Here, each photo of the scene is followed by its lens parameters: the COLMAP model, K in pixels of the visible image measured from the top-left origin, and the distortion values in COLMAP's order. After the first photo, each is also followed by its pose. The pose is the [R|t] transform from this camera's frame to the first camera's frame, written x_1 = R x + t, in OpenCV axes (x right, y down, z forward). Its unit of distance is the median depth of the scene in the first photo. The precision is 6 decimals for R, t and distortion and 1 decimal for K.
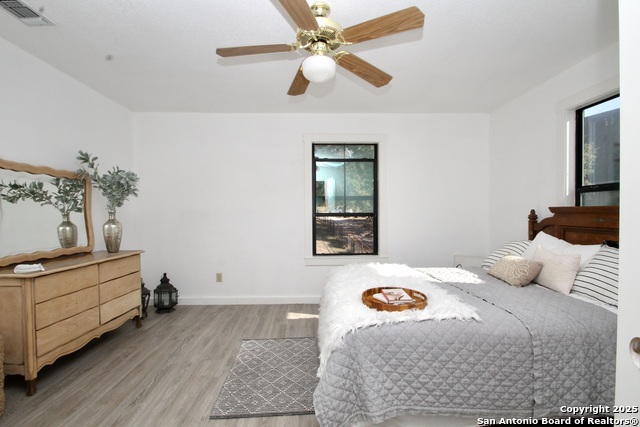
lens RADIAL K [[301.5, 0, 320.8], [0, 301.5, 213.7], [0, 0, 1]] dist [-0.009172, -0.003914]
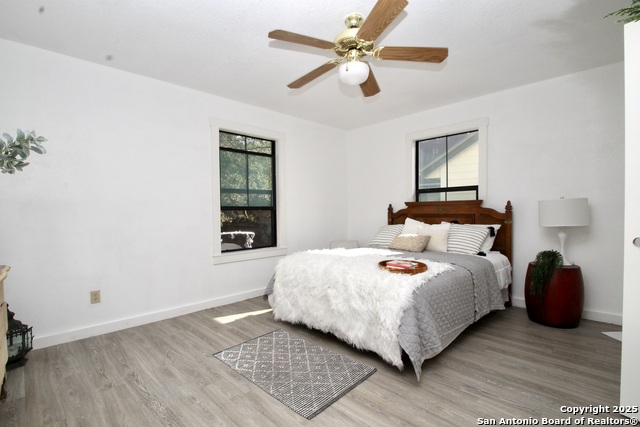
lens RADIAL K [[301.5, 0, 324.1], [0, 301.5, 211.6], [0, 0, 1]] dist [-0.009172, -0.003914]
pose [[0.726514, -0.005808, 0.687127, -0.542019], [0.005380, 0.999982, 0.002764, 0.017931], [-0.687130, 0.001689, 0.726532, 0.157852]]
